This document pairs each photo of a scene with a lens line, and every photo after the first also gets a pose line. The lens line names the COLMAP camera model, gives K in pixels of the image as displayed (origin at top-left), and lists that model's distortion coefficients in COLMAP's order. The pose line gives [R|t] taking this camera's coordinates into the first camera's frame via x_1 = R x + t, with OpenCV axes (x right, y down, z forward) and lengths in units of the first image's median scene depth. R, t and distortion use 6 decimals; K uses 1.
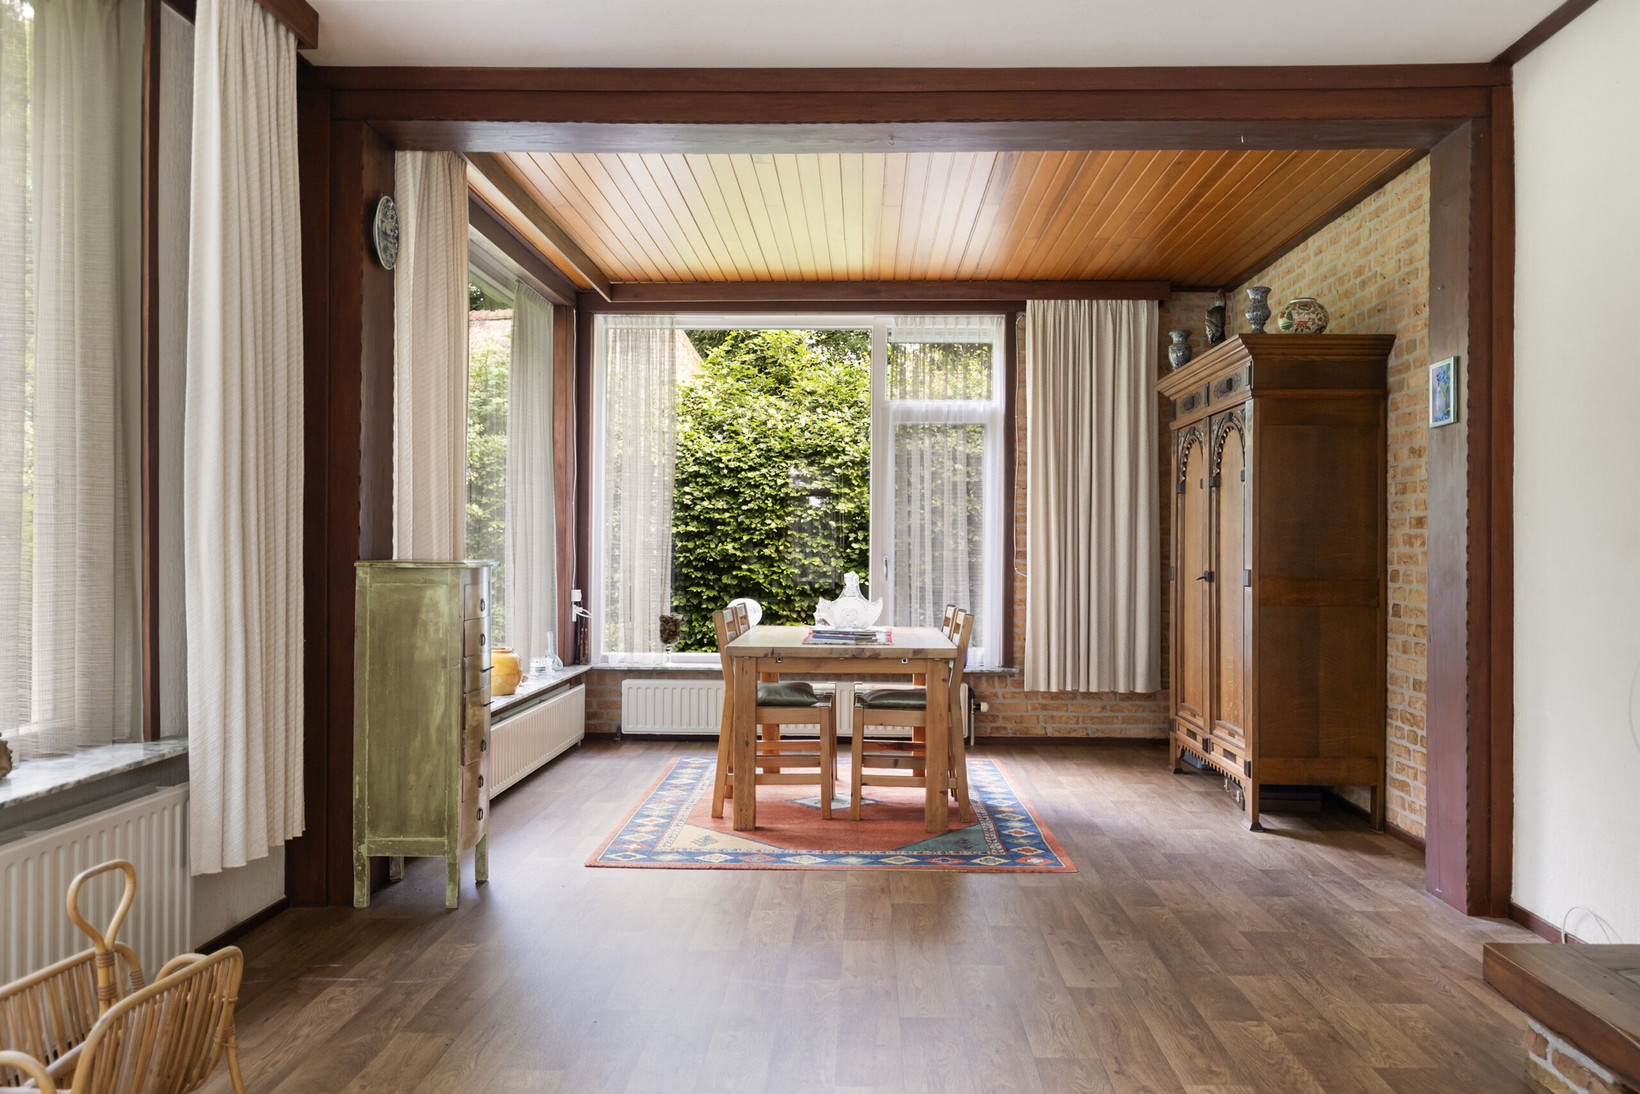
lens RADIAL K [[1305.1, 0, 820.1], [0, 1305.1, 550.7], [0, 0, 1]] dist [0.005467, -0.004347]
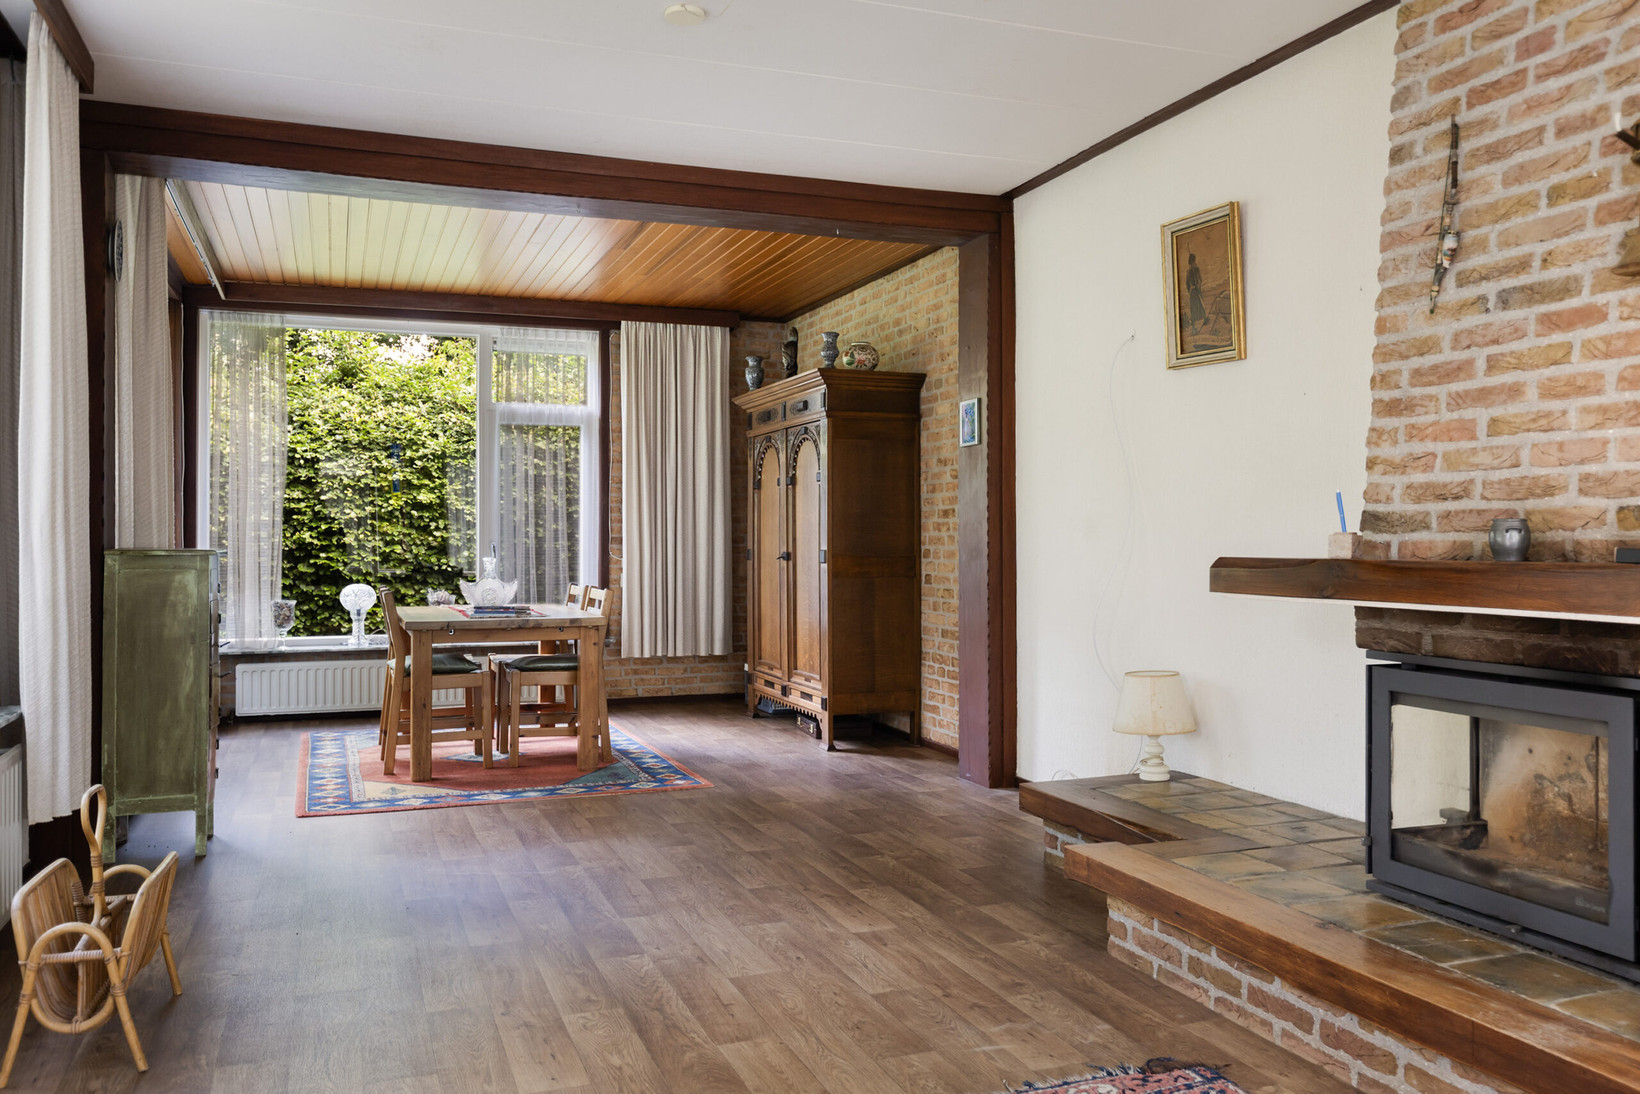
lens RADIAL K [[1305.1, 0, 818.7], [0, 1305.1, 541.8], [0, 0, 1]] dist [0.005467, -0.004347]
pose [[0.926085, -0.008414, 0.377220, -0.168996], [0.007305, 0.999964, 0.004372, 0.000597], [-0.377243, -0.001293, 0.926113, -0.200229]]
